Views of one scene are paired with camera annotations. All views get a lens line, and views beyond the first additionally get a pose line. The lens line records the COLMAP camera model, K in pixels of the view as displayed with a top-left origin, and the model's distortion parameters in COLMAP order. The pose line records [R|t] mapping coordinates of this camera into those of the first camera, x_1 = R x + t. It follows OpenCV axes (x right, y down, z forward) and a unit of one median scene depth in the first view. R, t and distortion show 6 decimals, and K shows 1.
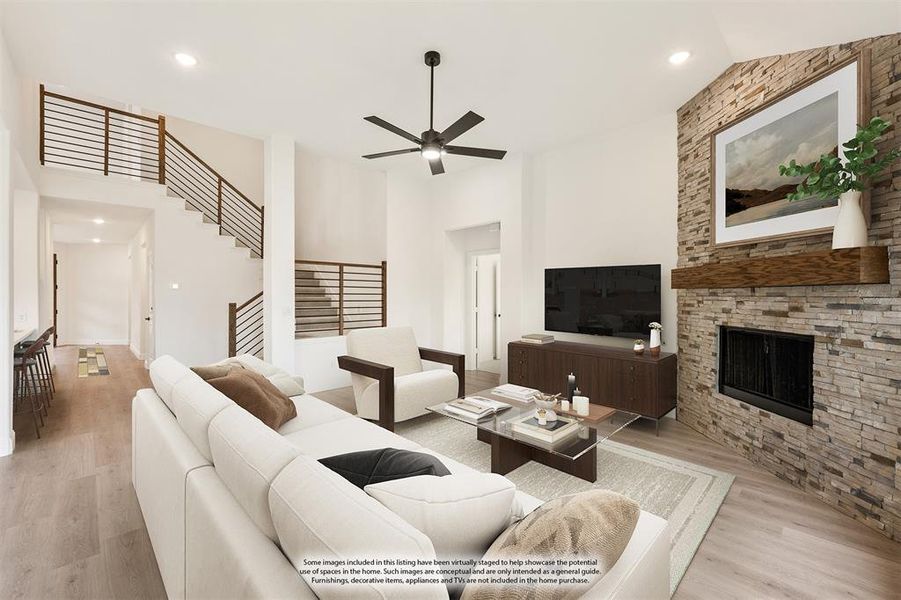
lens RADIAL K [[366.6, 0, 448.2], [0, 366.6, 296.6], [0, 0, 1]] dist [0.000896, 0.000147]
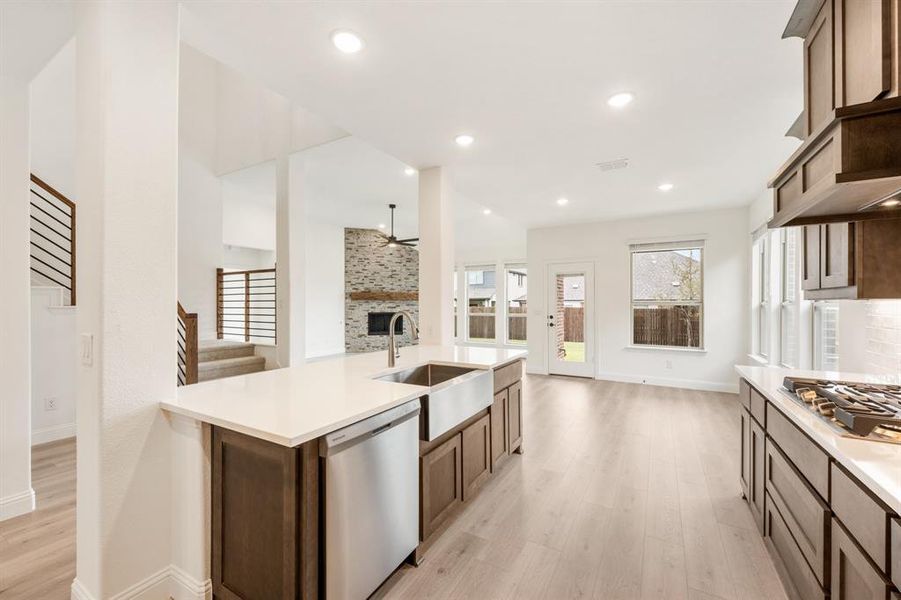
lens RADIAL K [[366.6, 0, 448.2], [0, 366.6, 296.6], [0, 0, 1]] dist [0.000896, 0.000147]
pose [[-0.272996, 0.015917, 0.961883, -2.524037], [0.002647, 0.999872, -0.015794, -0.002708], [-0.962011, -0.001766, -0.273003, 1.315482]]
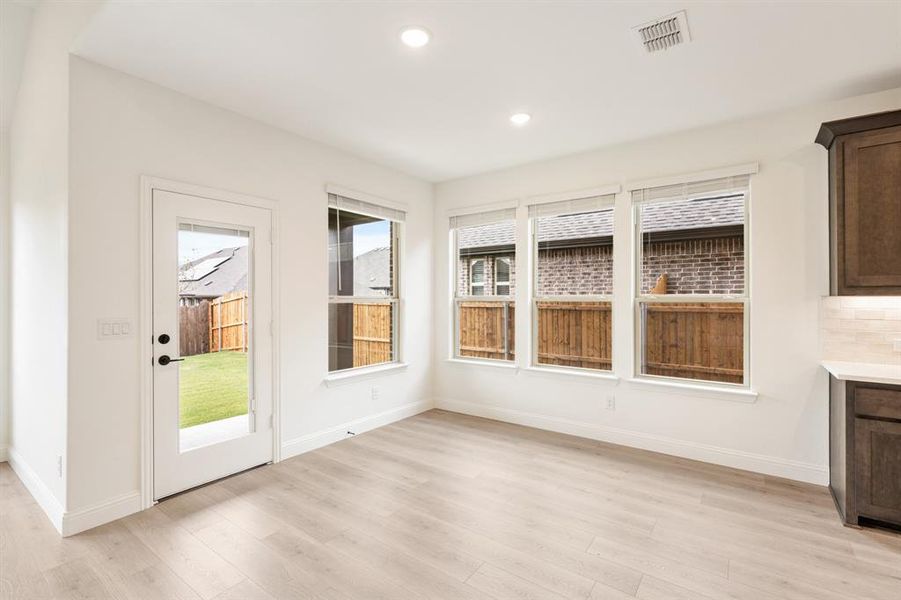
lens RADIAL K [[409.9, 0, 450.5], [0, 409.9, 300.0], [0, 0, 1]] dist [-0.001256, 0.000033]
pose [[-0.984941, 0.001337, -0.172886, -1.020383], [0.000016, 0.999971, 0.007642, -0.003169], [0.172891, 0.007524, -0.984912, 1.088281]]
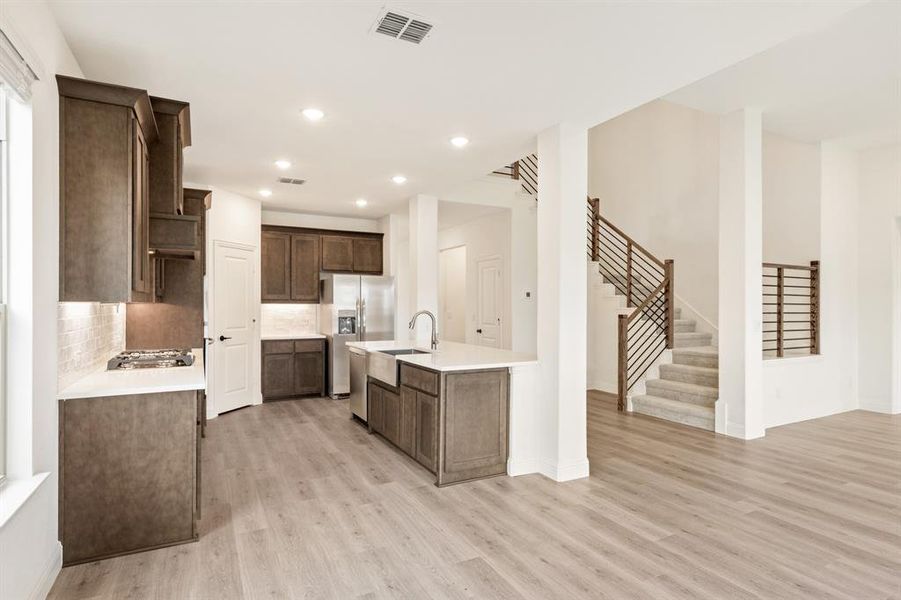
lens RADIAL K [[471.2, 0, 450.5], [0, 471.2, 300.0], [0, 0, 1]] dist [0.001529, 0.000240]
pose [[0.960718, 0.003238, -0.277508, -1.208939], [-0.005844, 0.999946, -0.008563, -0.005894], [0.277466, 0.009848, 0.960685, -0.263913]]
